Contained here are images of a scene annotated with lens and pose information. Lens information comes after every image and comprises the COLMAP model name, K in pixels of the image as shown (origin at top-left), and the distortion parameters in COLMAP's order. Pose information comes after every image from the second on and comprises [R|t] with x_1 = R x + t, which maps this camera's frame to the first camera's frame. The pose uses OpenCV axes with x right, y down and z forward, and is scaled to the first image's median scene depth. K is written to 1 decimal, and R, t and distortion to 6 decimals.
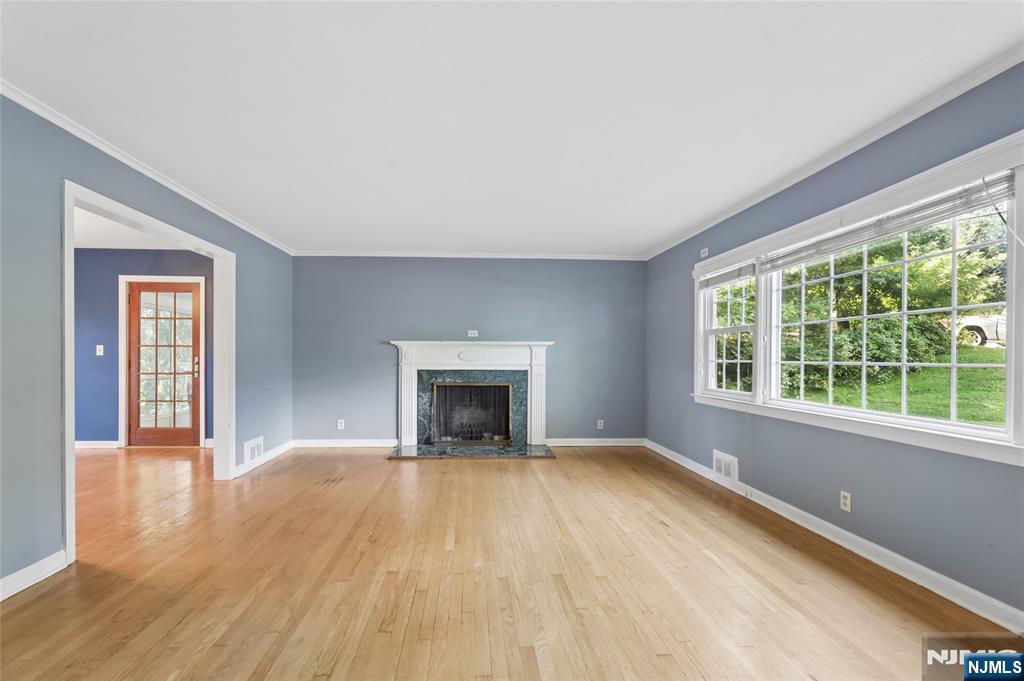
lens RADIAL K [[421.0, 0, 497.9], [0, 421.0, 356.4], [0, 0, 1]] dist [-0.001419, -0.000224]
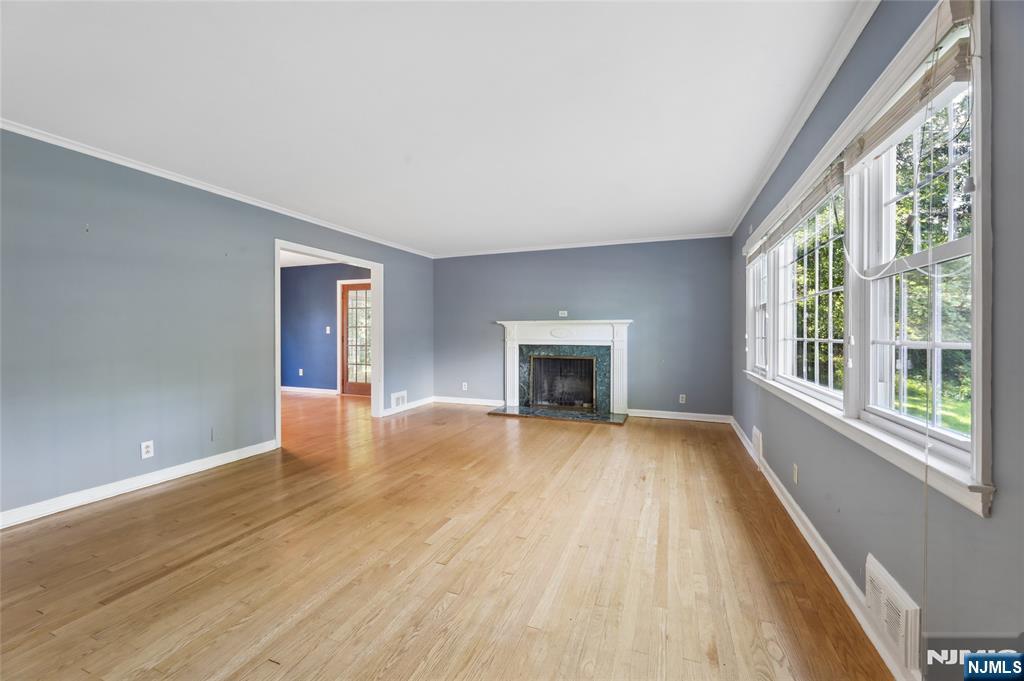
lens RADIAL K [[422.9, 0, 525.0], [0, 422.9, 333.7], [0, 0, 1]] dist [-0.000150, -0.000049]
pose [[0.913461, -0.002014, -0.406922, 0.329306], [0.003395, 0.999991, 0.002672, -0.002650], [0.406913, -0.003822, 0.913459, -0.112804]]
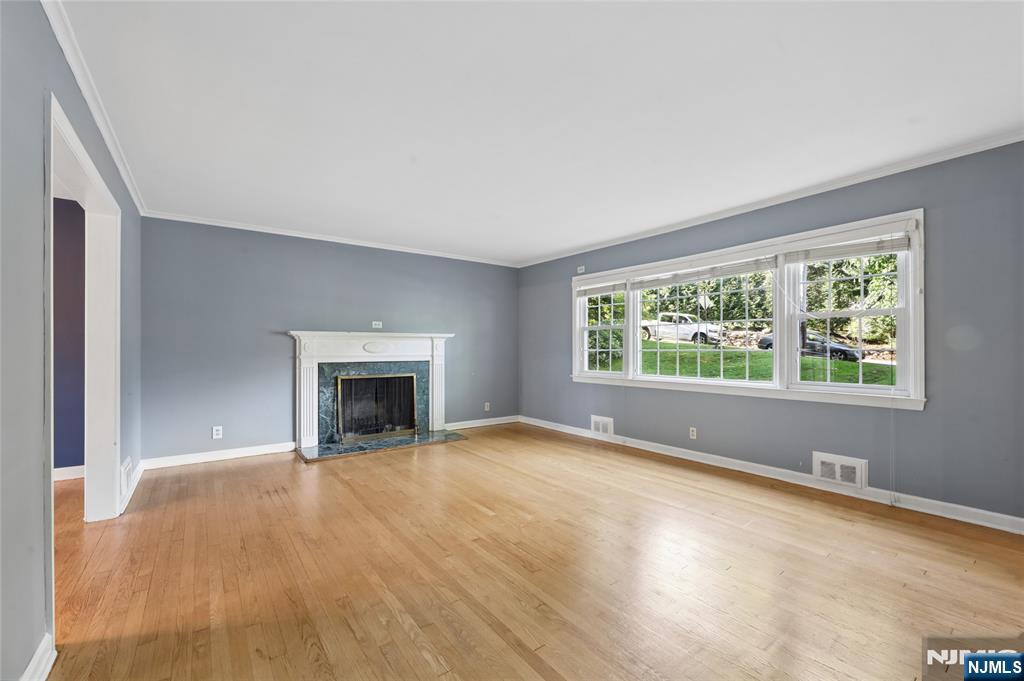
lens RADIAL K [[420.7, 0, 513.3], [0, 420.7, 347.6], [0, 0, 1]] dist [-0.000730, -0.000220]
pose [[0.831000, -0.004483, 0.556254, -0.353227], [0.005110, 0.999987, 0.000425, 0.000192], [-0.556249, 0.002490, 0.831012, 0.004867]]
